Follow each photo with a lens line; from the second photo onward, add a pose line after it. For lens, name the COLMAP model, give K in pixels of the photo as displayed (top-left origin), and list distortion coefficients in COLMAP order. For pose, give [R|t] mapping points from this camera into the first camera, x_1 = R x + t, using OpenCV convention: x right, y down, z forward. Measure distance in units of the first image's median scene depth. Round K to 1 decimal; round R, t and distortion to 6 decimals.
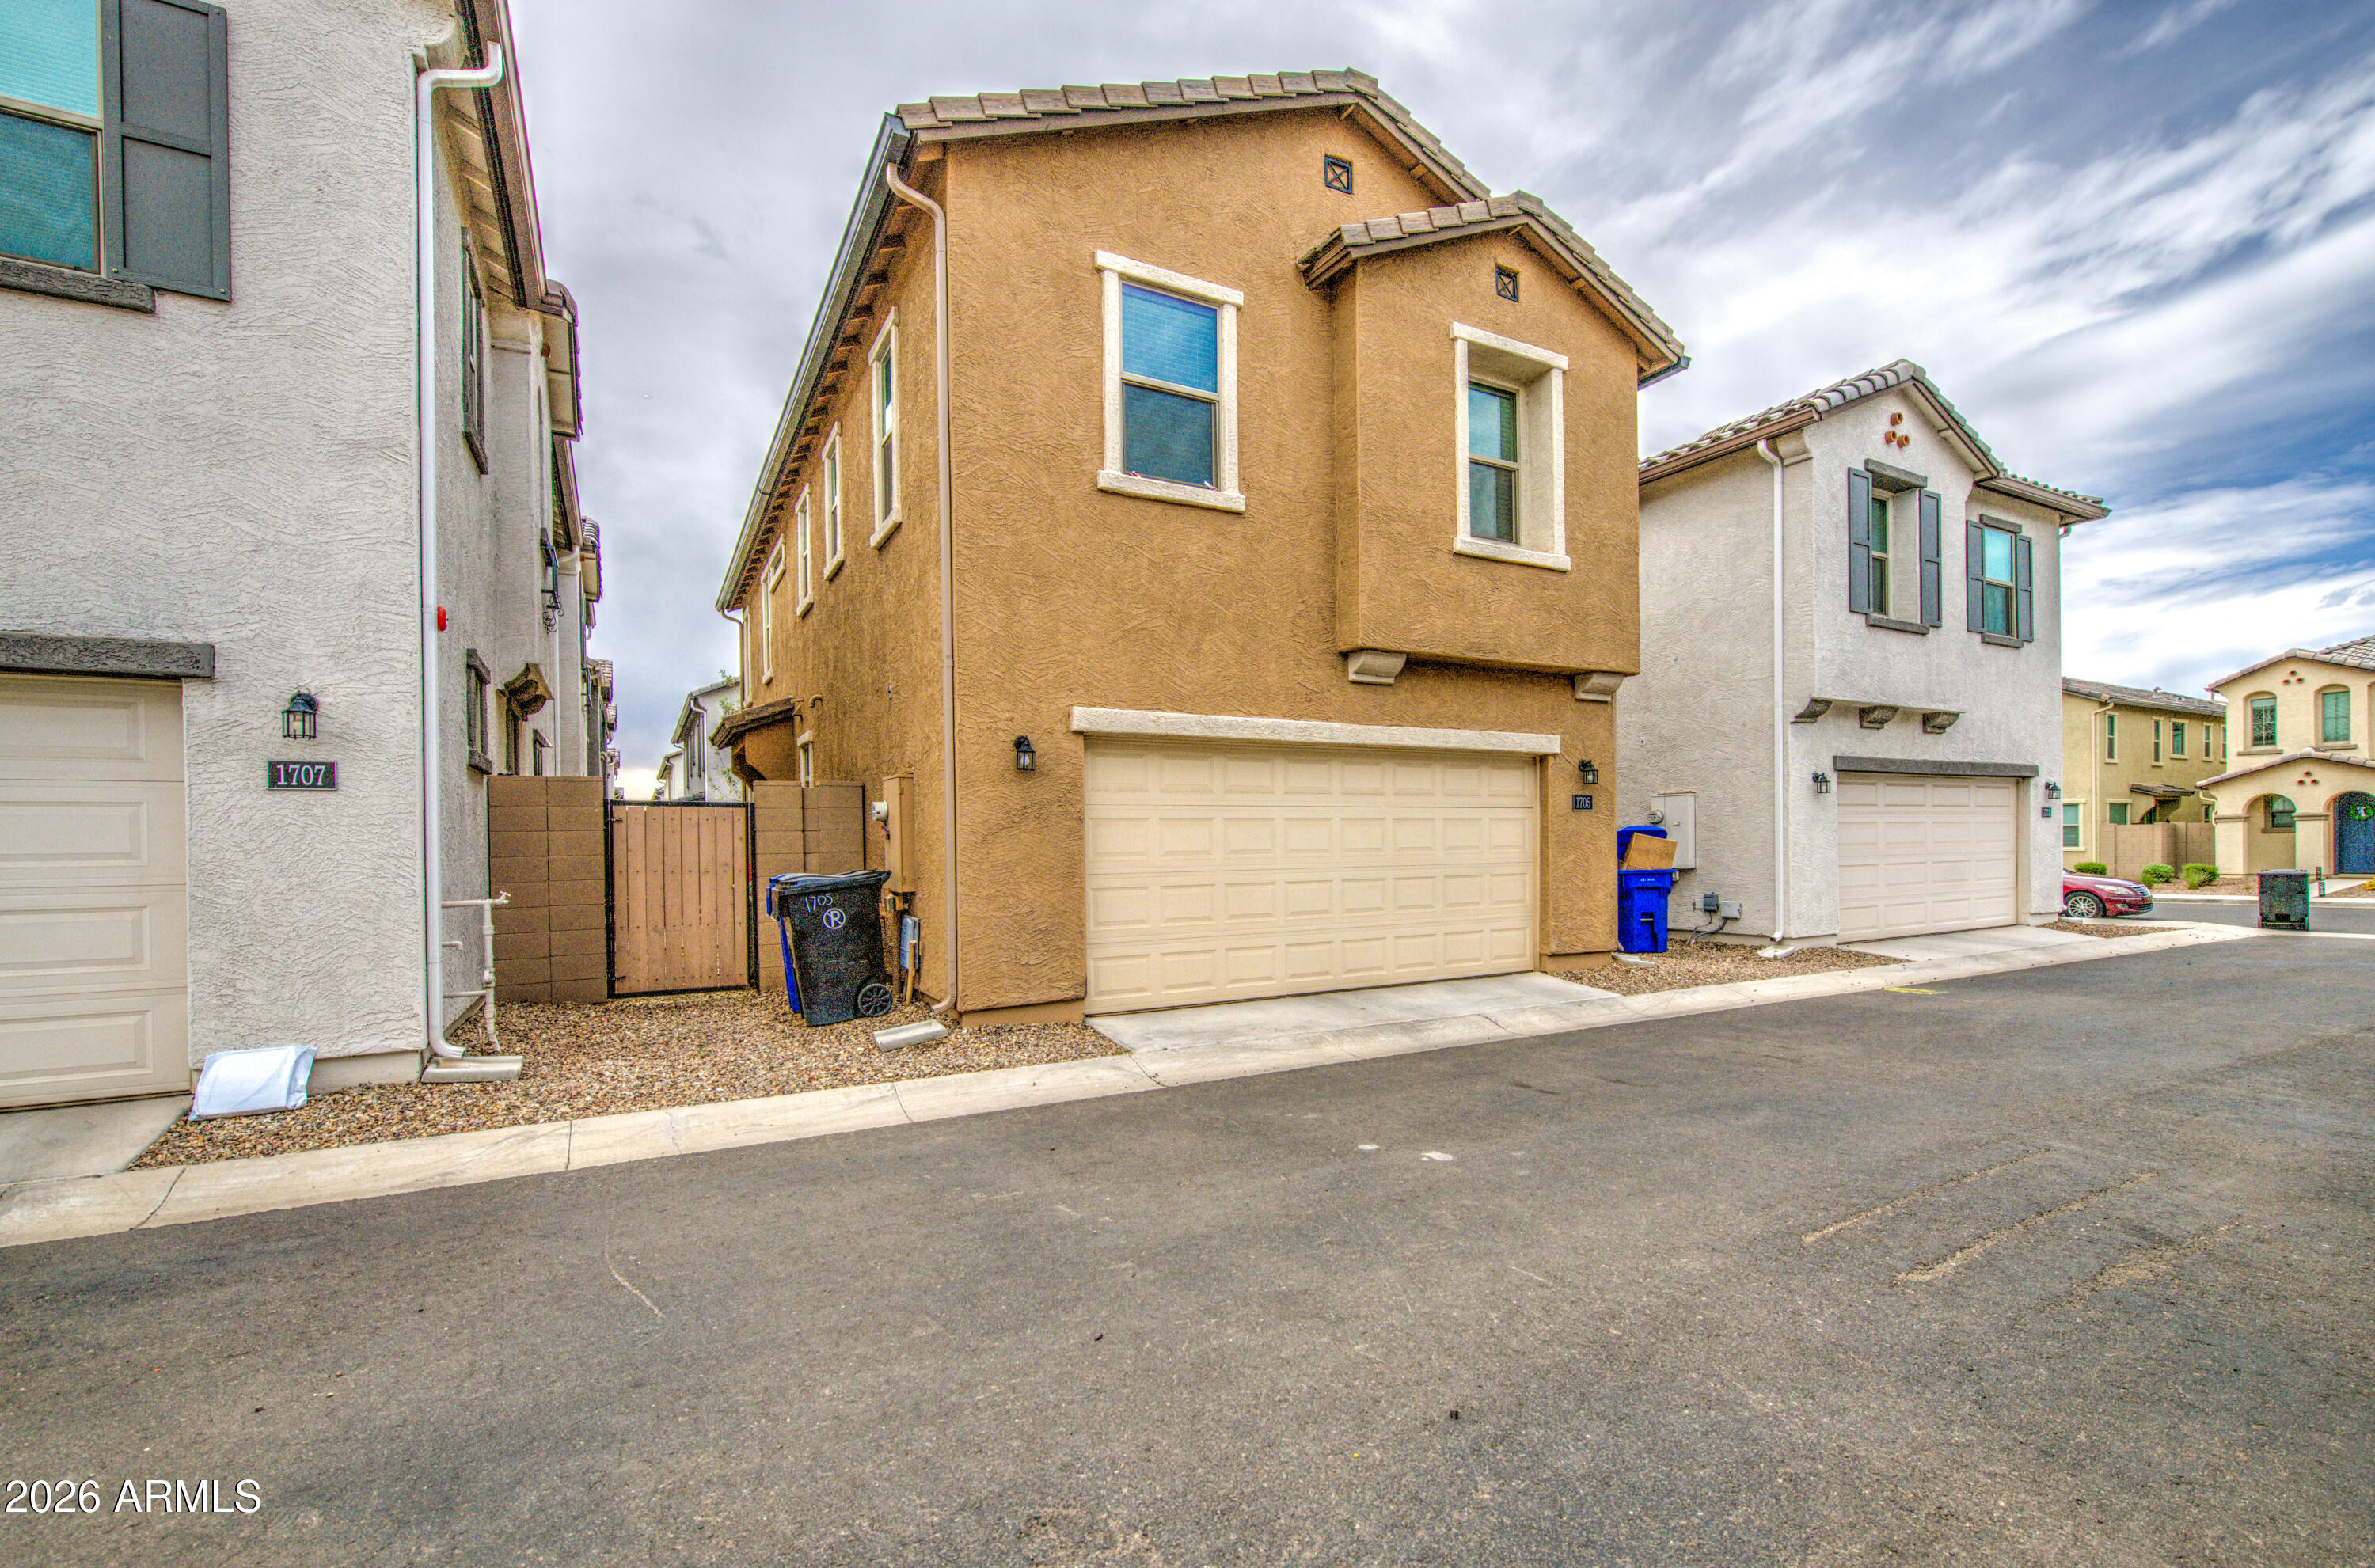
lens RADIAL K [[994.7, 0, 1212.1], [0, 994.7, 755.2], [0, 0, 1]] dist [-0.000125, -0.000205]
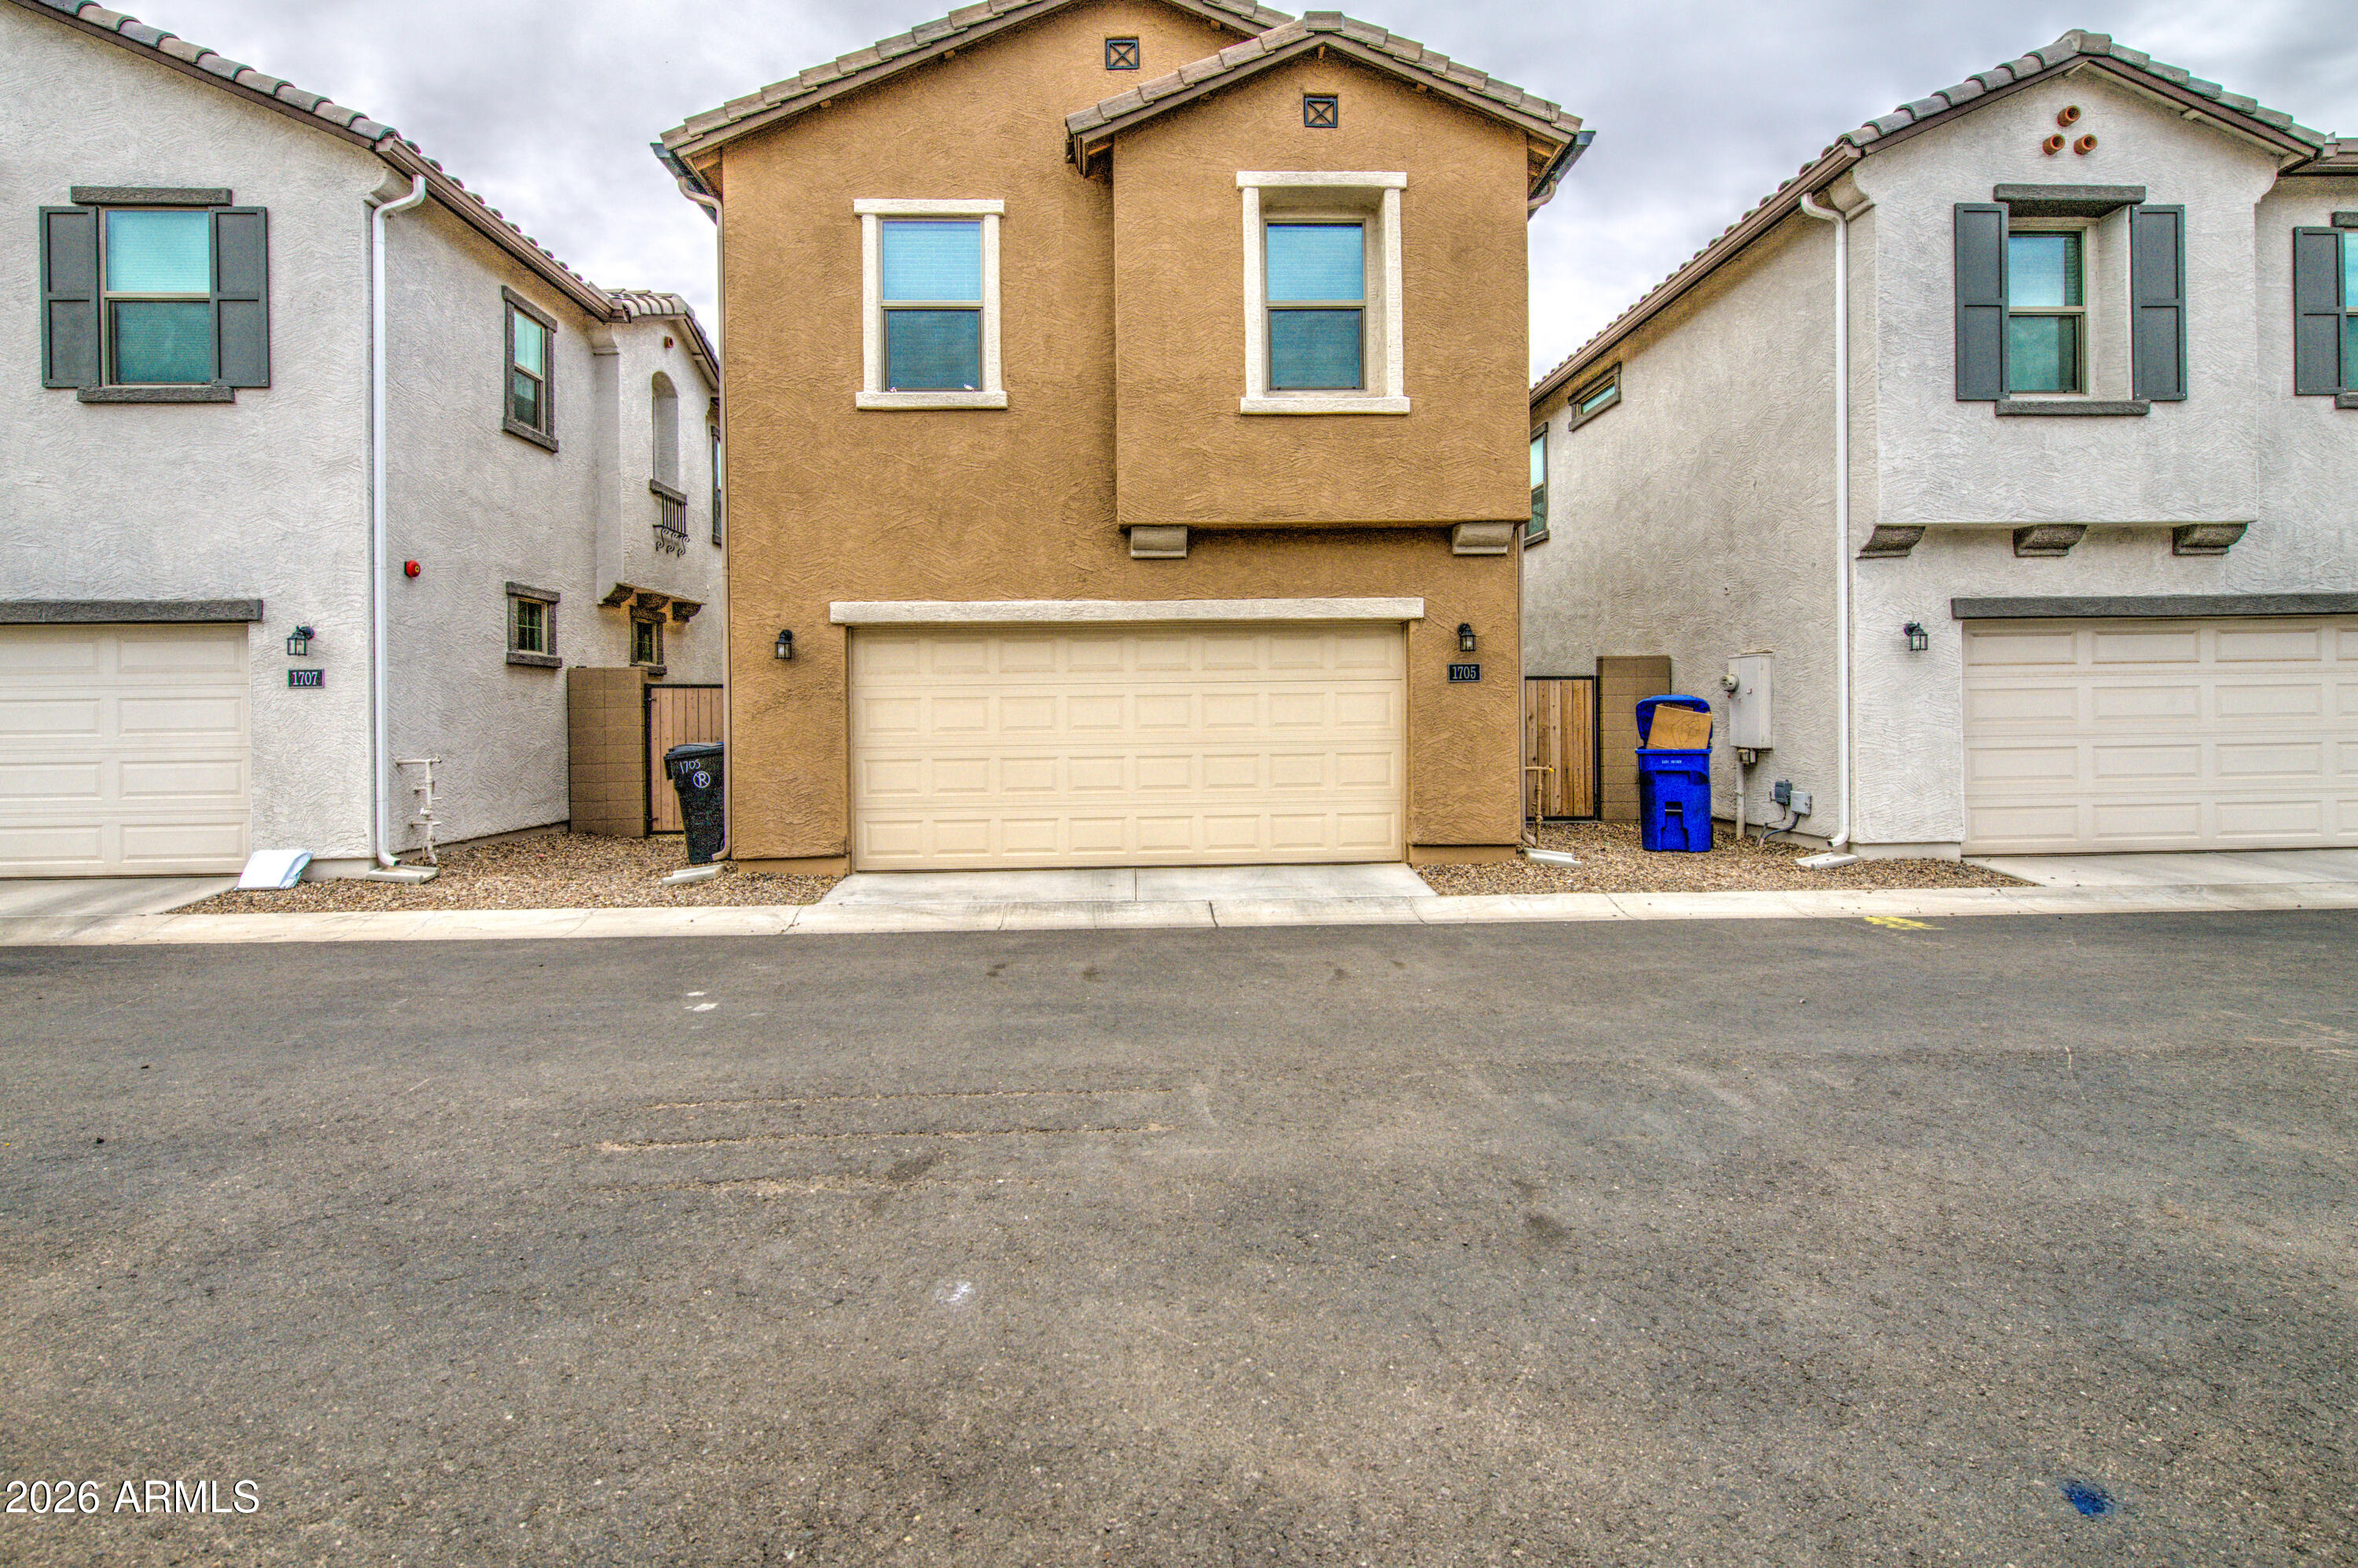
lens RADIAL K [[1023.8, 0, 1177.9], [0, 1023.8, 612.1], [0, 0, 1]] dist [-0.000598, -0.000079]
pose [[0.894611, -0.041230, -0.444939, 0.653642], [0.040785, 0.999112, -0.010578, -0.007230], [0.444980, -0.008683, 0.895498, 0.100351]]
